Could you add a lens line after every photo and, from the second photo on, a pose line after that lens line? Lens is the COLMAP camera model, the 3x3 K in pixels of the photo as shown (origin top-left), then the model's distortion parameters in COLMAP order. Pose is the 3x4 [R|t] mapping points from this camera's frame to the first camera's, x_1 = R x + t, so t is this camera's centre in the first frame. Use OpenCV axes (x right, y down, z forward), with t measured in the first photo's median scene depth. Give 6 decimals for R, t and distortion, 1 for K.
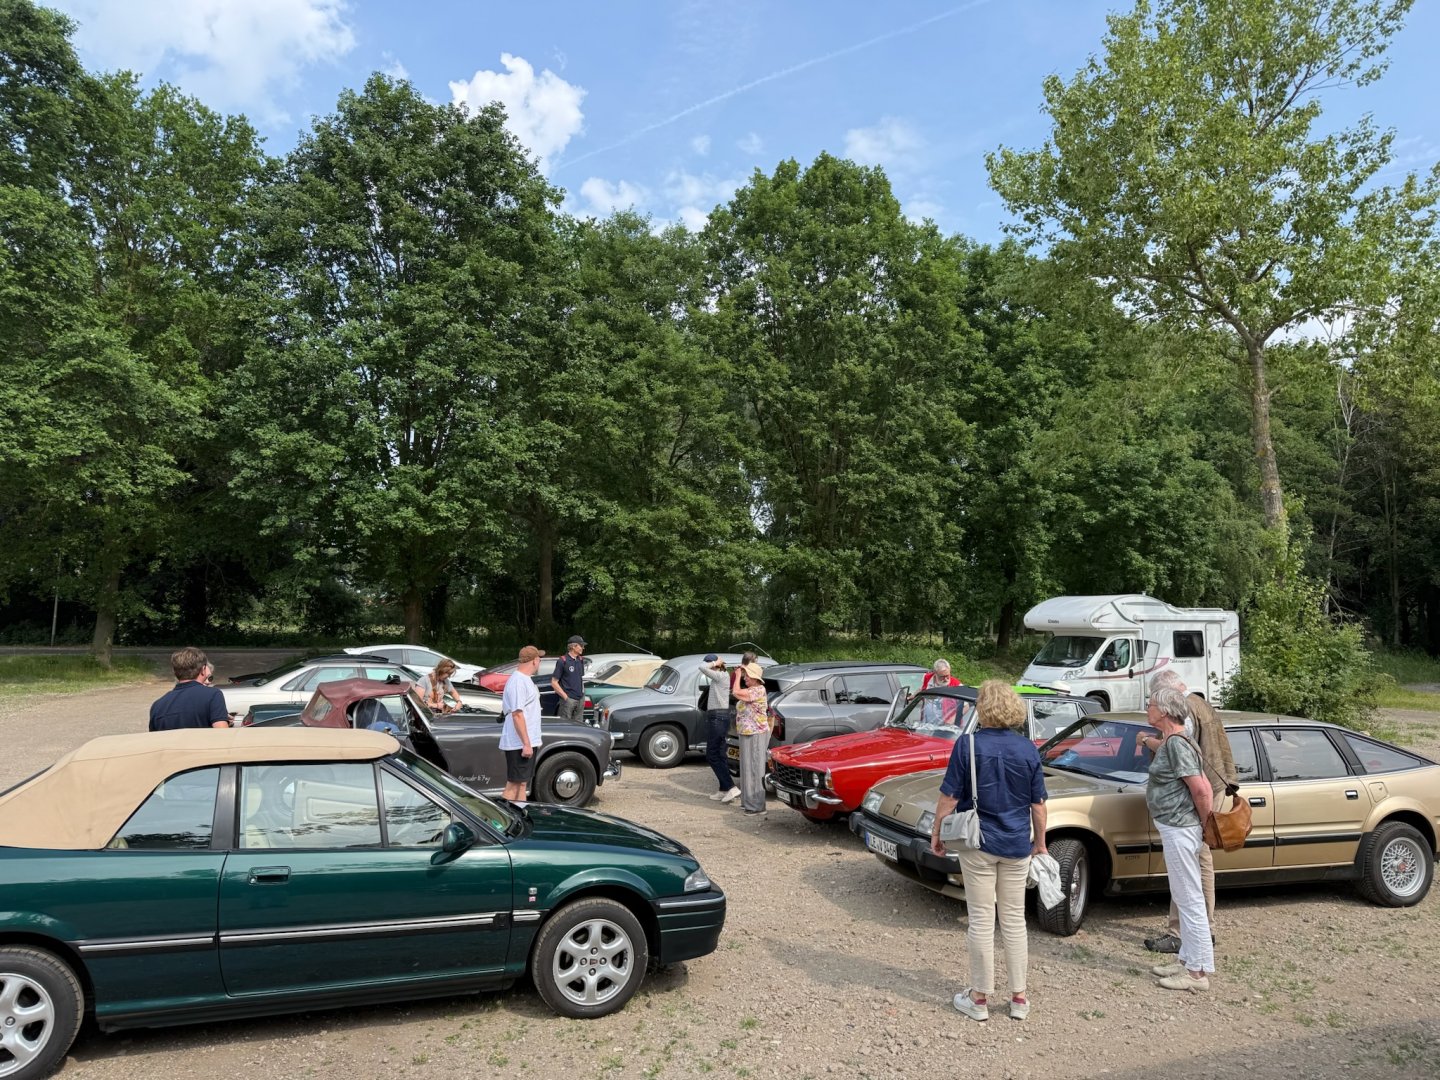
lens RADIAL K [[999.1, 0, 720.0], [0, 999.1, 540.0], [0, 0, 1]] dist [0.000326, -0.125357]
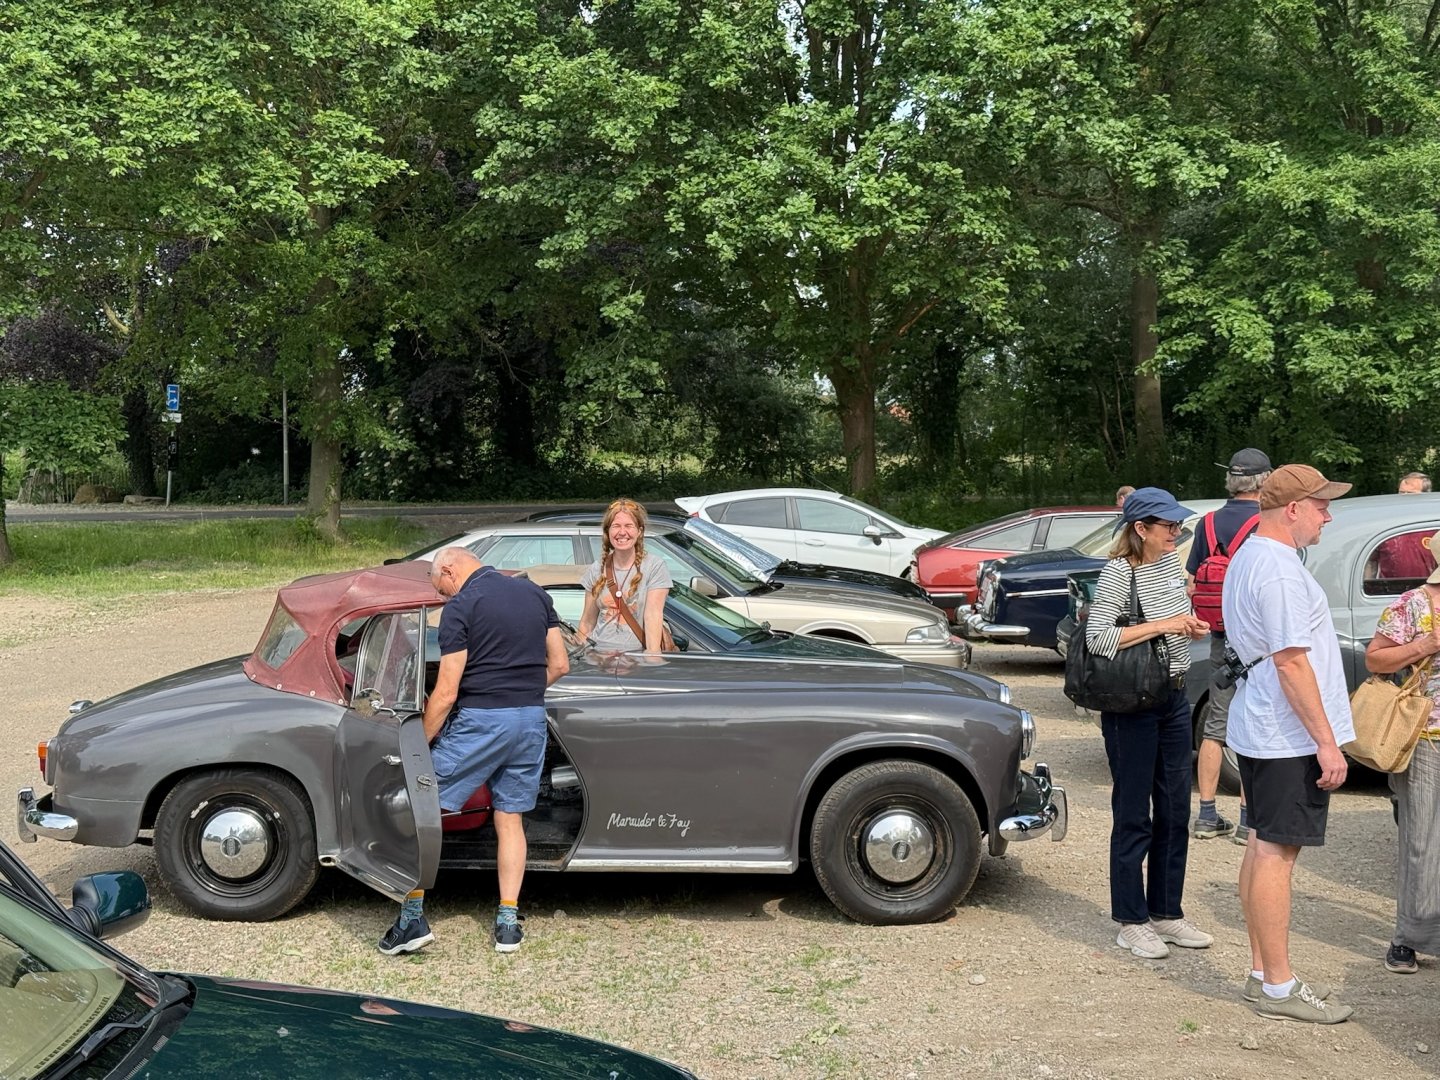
lens RADIAL K [[2013.7, 0, 720.0], [0, 2013.7, 540.0], [0, 0, 1]] dist [0.022609, 0.157742]
pose [[0.907243, -0.005442, -0.420572, 0.045046], [0.061646, 0.990839, 0.120160, 0.011434], [0.416065, -0.134941, 0.899267, 0.111486]]
